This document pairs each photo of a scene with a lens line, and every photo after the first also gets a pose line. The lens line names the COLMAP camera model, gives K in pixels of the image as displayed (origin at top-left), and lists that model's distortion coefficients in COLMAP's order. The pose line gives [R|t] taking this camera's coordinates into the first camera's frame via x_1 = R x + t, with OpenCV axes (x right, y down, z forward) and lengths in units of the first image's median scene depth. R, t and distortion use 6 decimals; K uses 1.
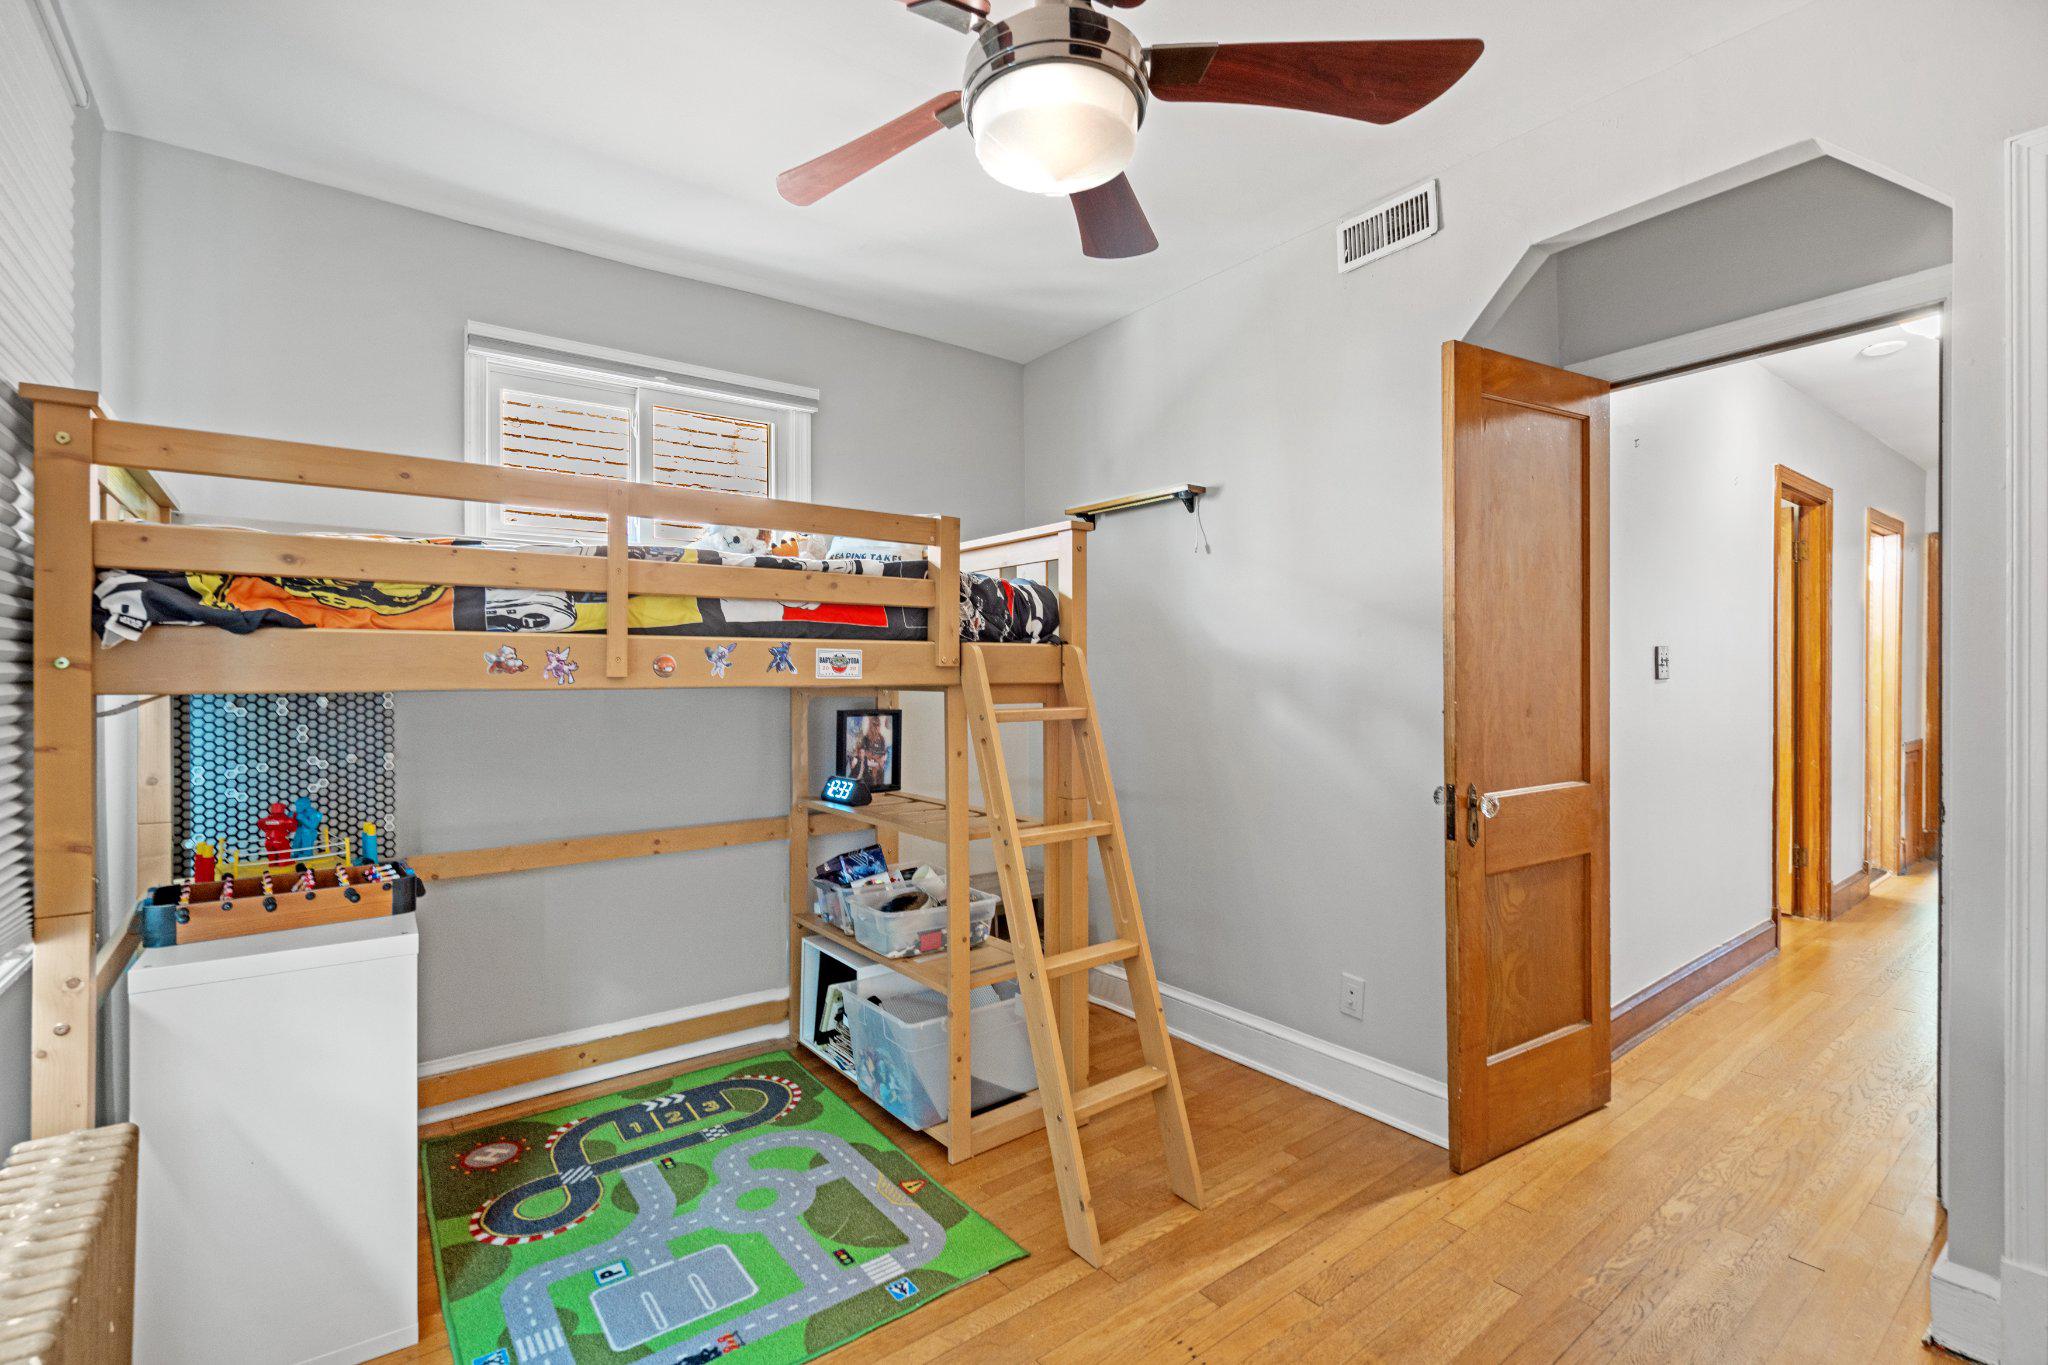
lens RADIAL K [[929.6, 0, 1017.8], [0, 929.6, 678.0], [0, 0, 1]] dist [-0.004778, 0.003239]
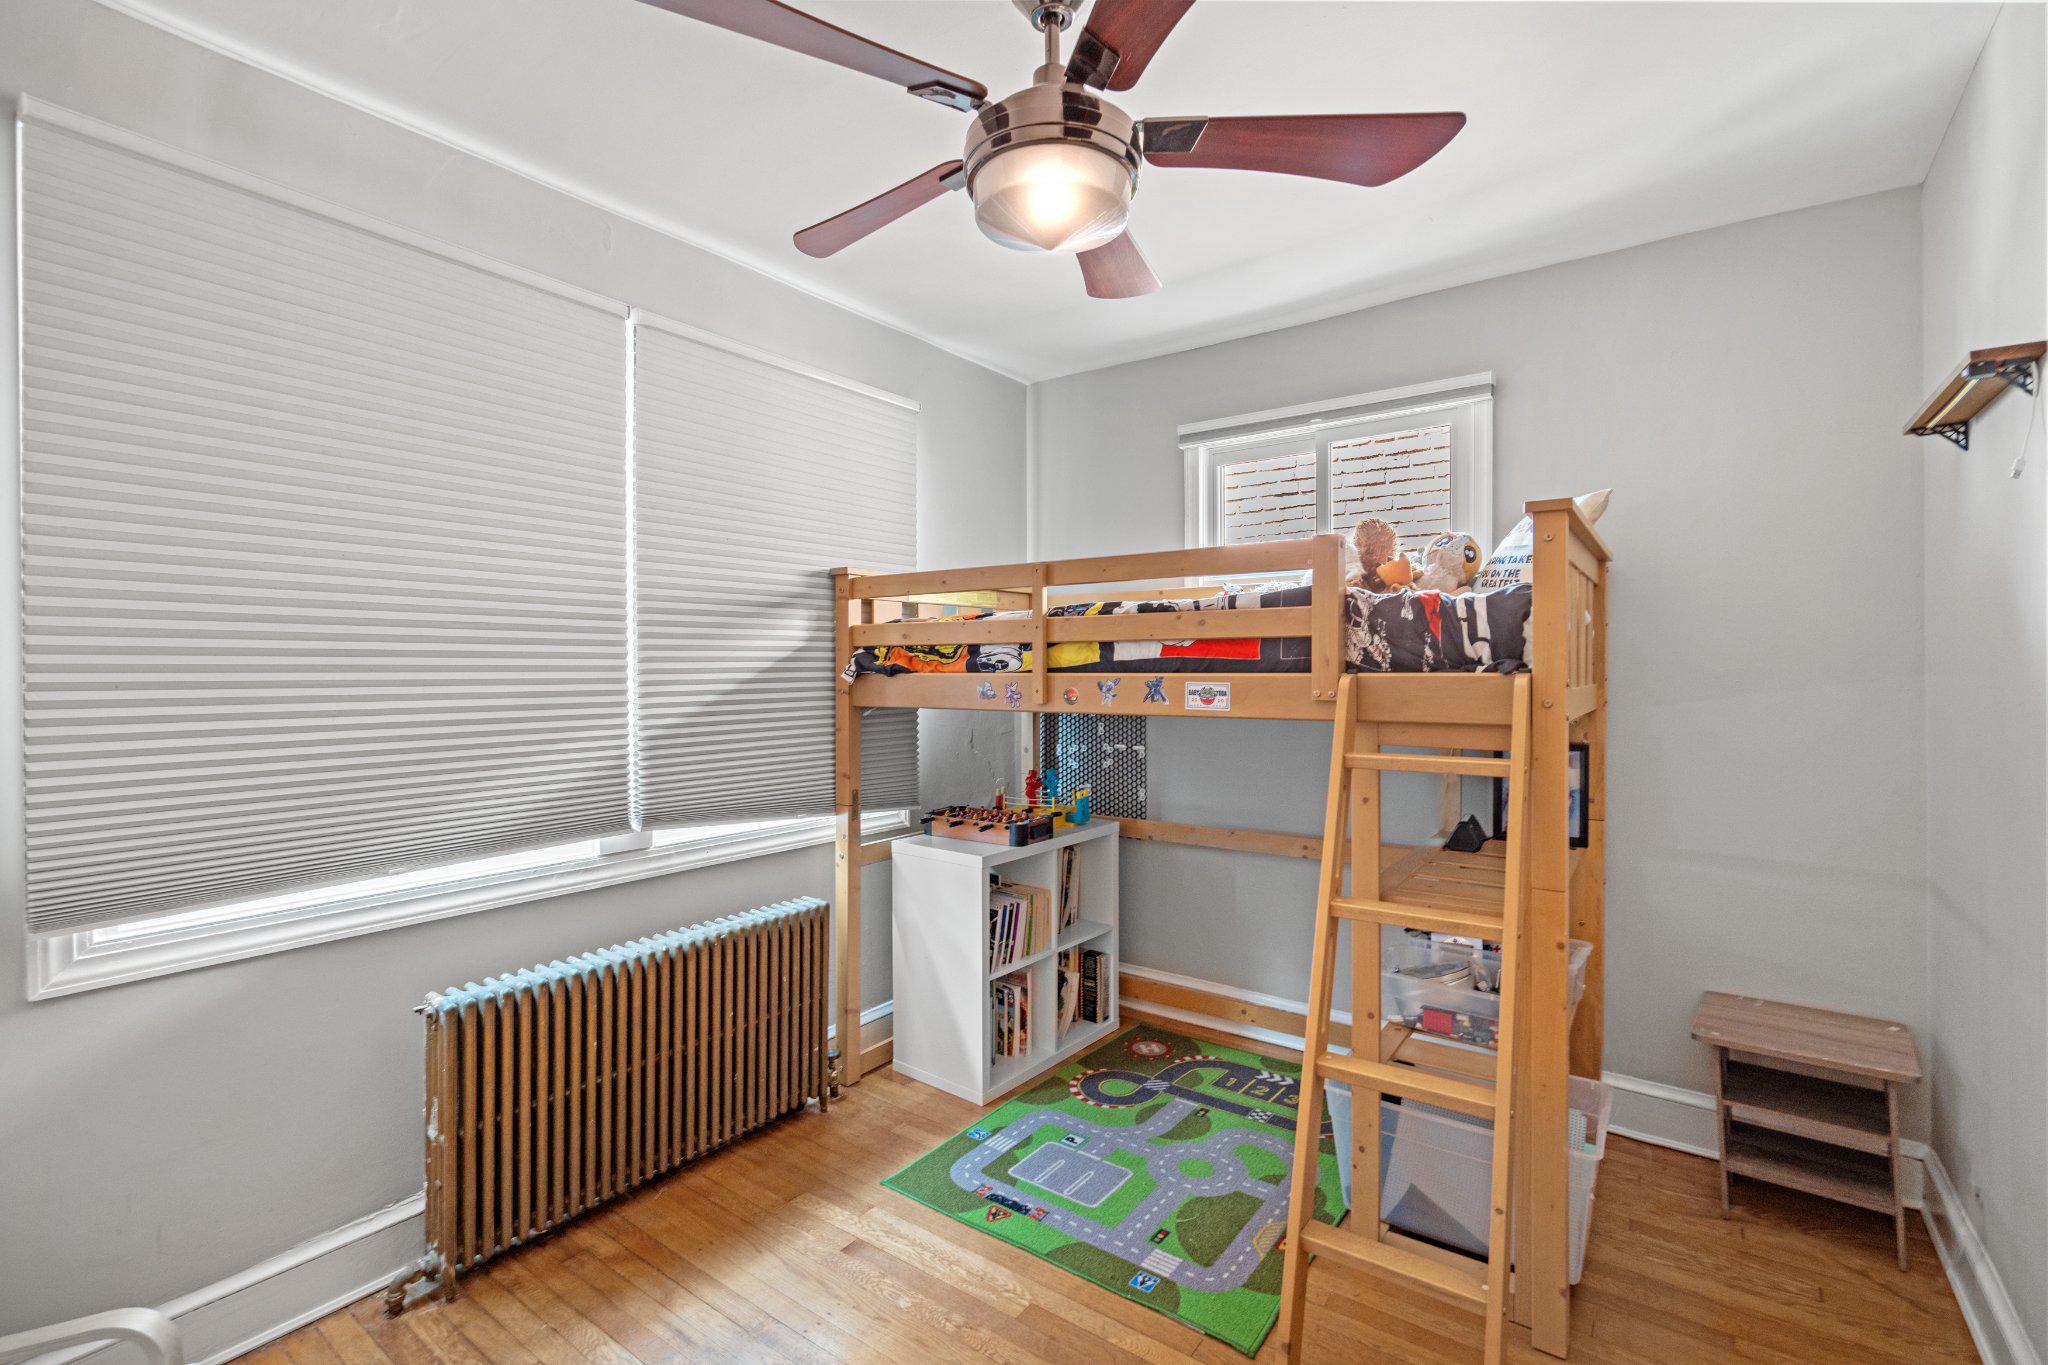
lens RADIAL K [[929.6, 0, 1011.6], [0, 929.6, 673.3], [0, 0, 1]] dist [-0.004778, 0.003239]
pose [[0.267294, 0.008015, -0.963582, 0.774394], [-0.002581, 0.999968, 0.007602, -0.049105], [0.963612, 0.000456, 0.267306, 0.504616]]
